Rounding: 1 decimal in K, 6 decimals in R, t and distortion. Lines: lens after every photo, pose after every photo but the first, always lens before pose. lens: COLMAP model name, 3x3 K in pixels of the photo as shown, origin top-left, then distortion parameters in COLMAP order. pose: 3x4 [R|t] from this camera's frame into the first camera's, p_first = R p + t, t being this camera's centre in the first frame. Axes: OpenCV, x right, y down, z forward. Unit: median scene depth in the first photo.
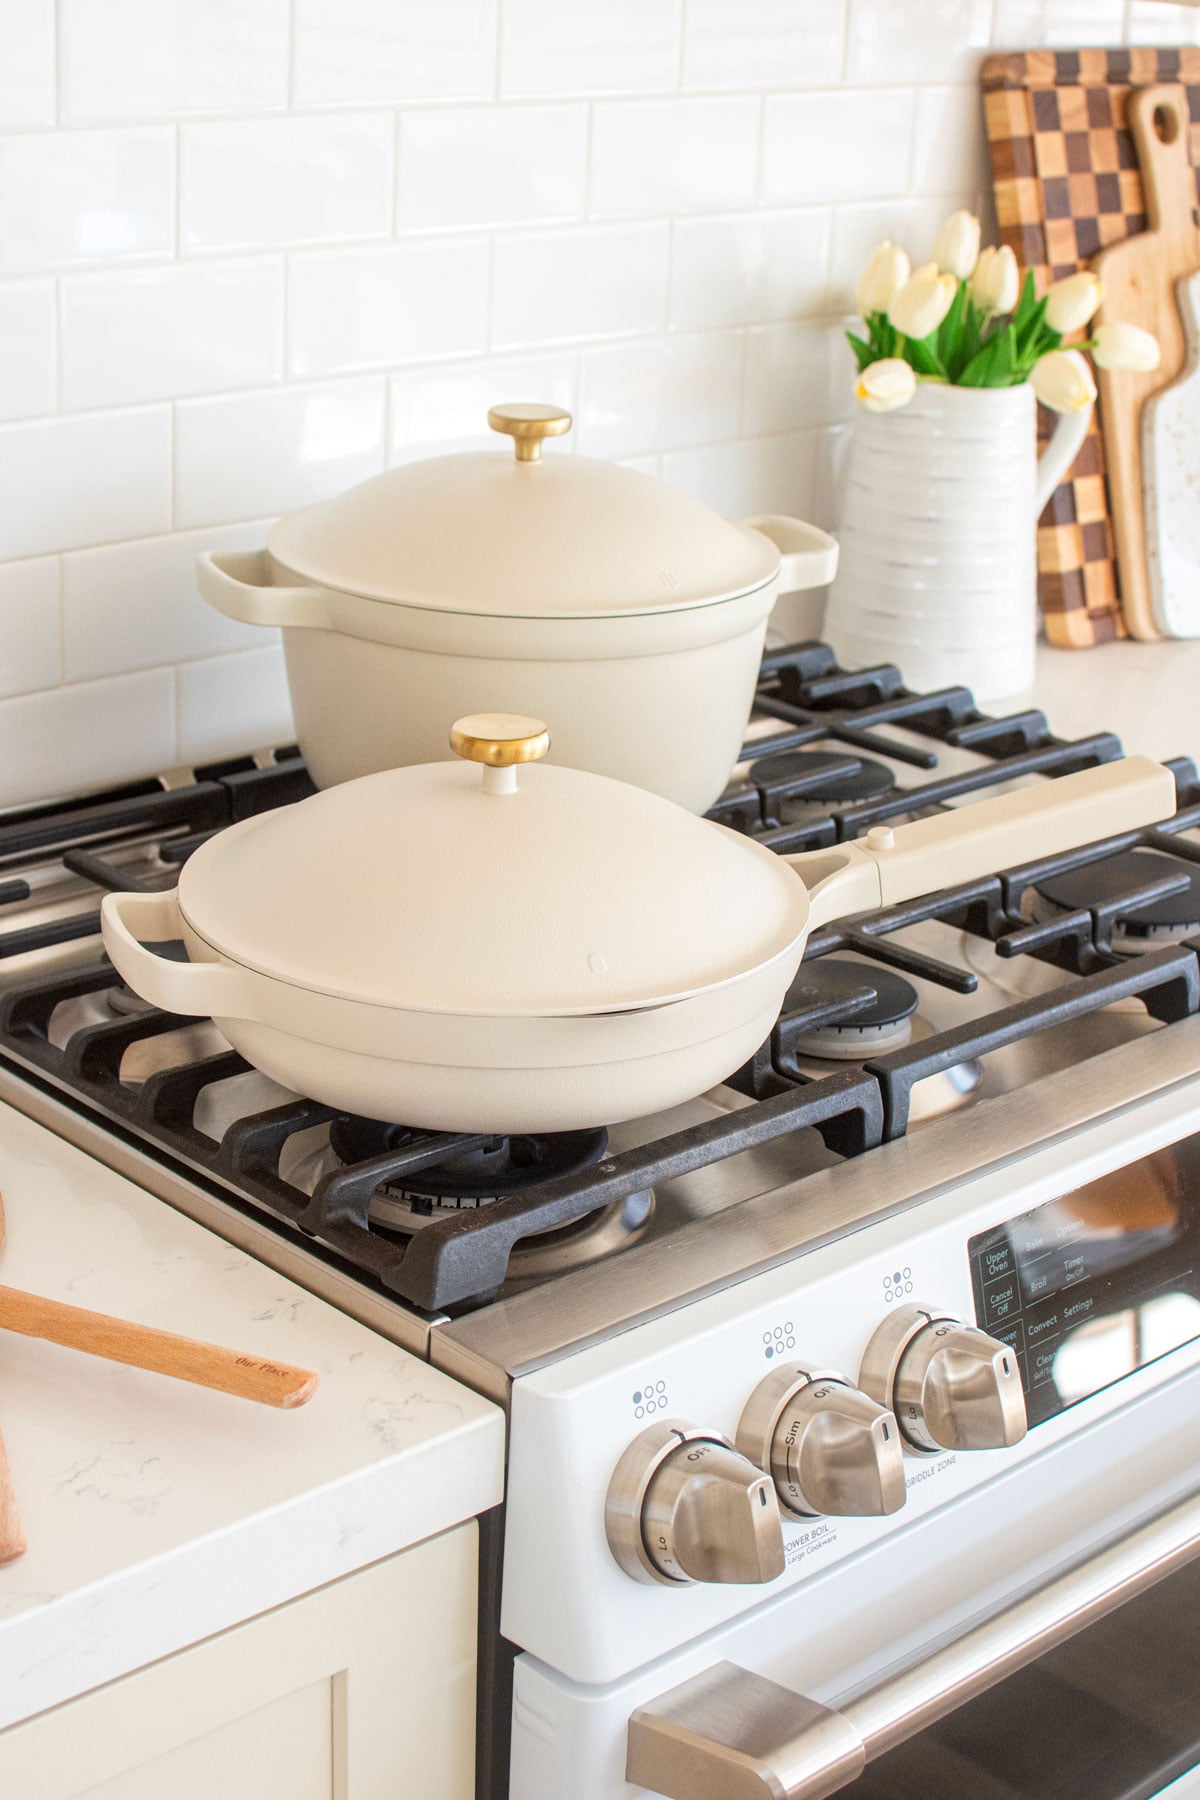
lens RADIAL K [[2943.0, 0, 600.0], [0, 2943.0, 900.0], [0, 0, 1]] dist [-0.148755, 0.061736]
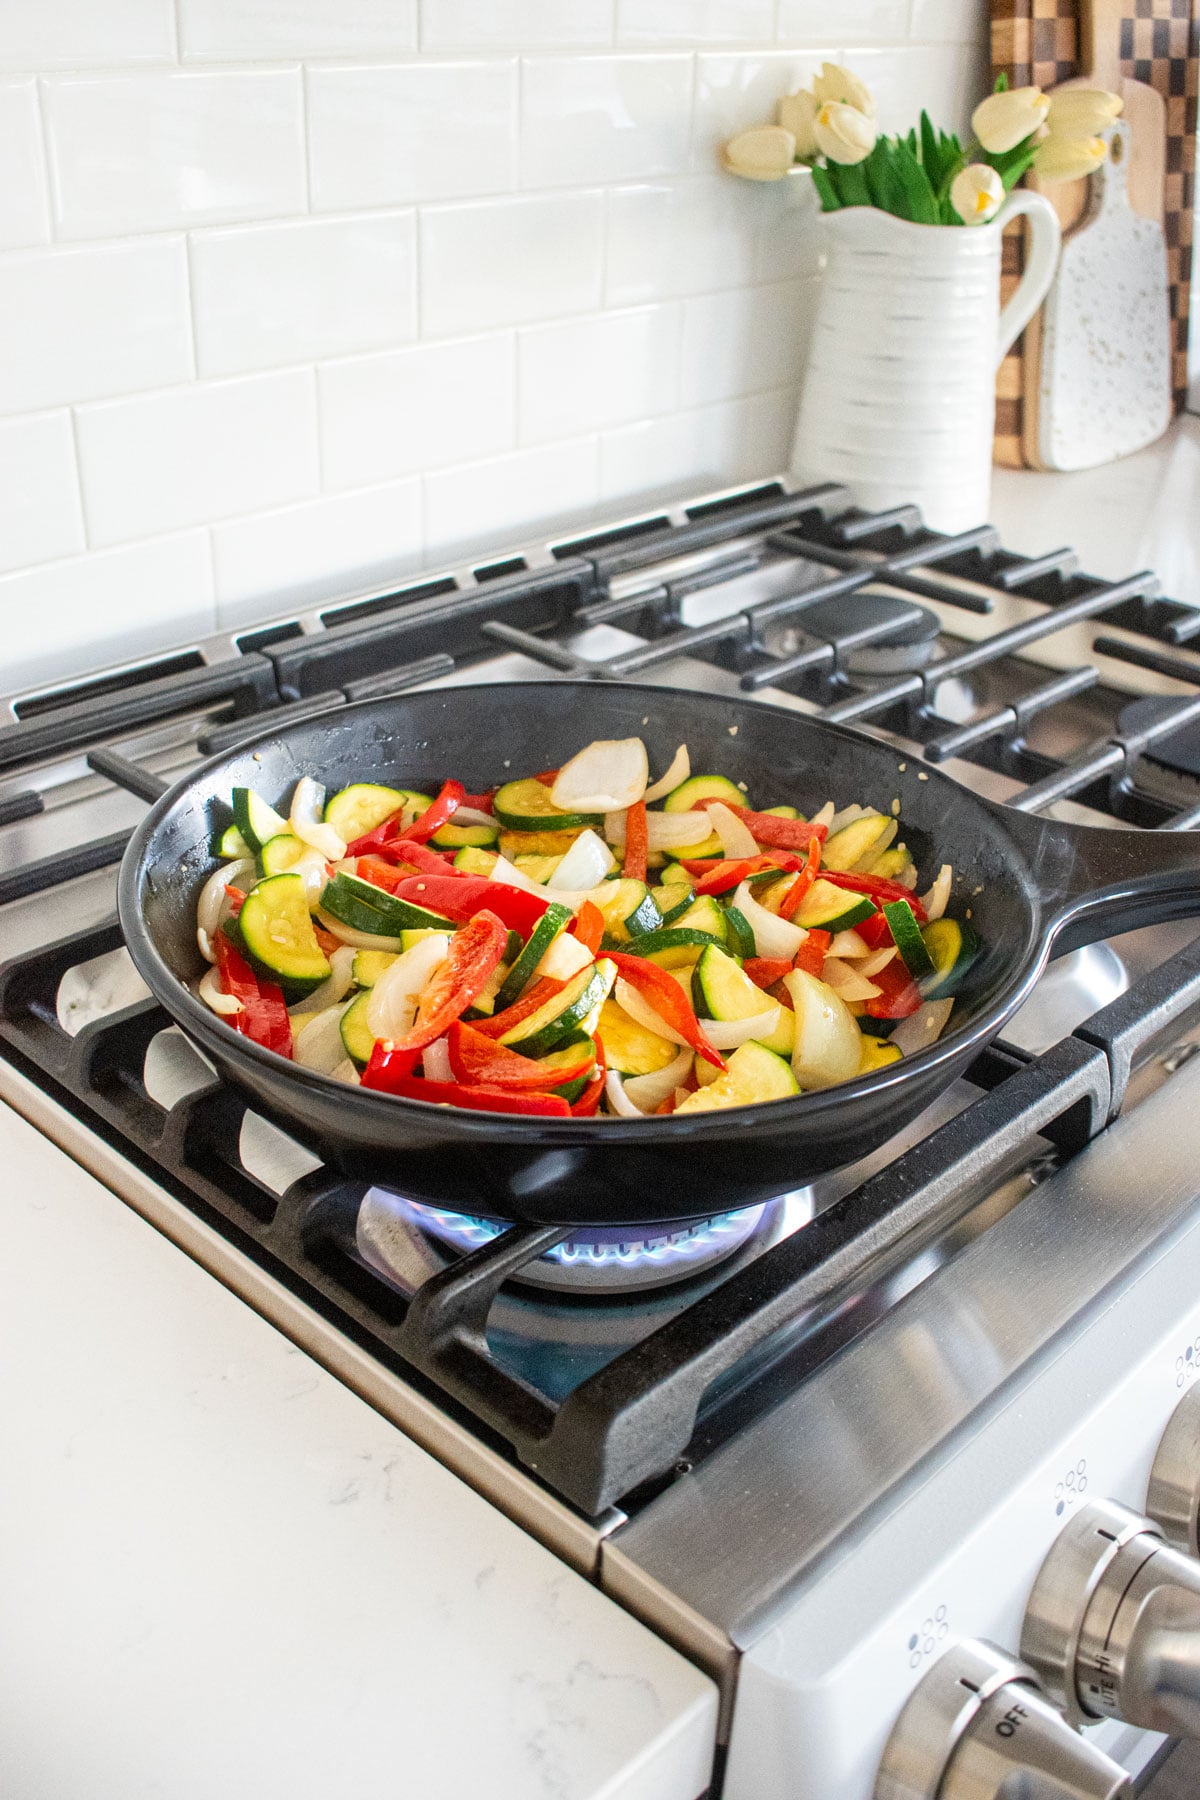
lens RADIAL K [[1701.7, 0, 600.0], [0, 1701.7, 900.0], [0, 0, 1]] dist [0.145404, -0.338353]
pose [[0.998435, -0.025366, 0.049843, -0.048773], [0.017249, 0.987449, 0.156993, -0.042108], [-0.053200, -0.155888, 0.986341, 0.410234]]
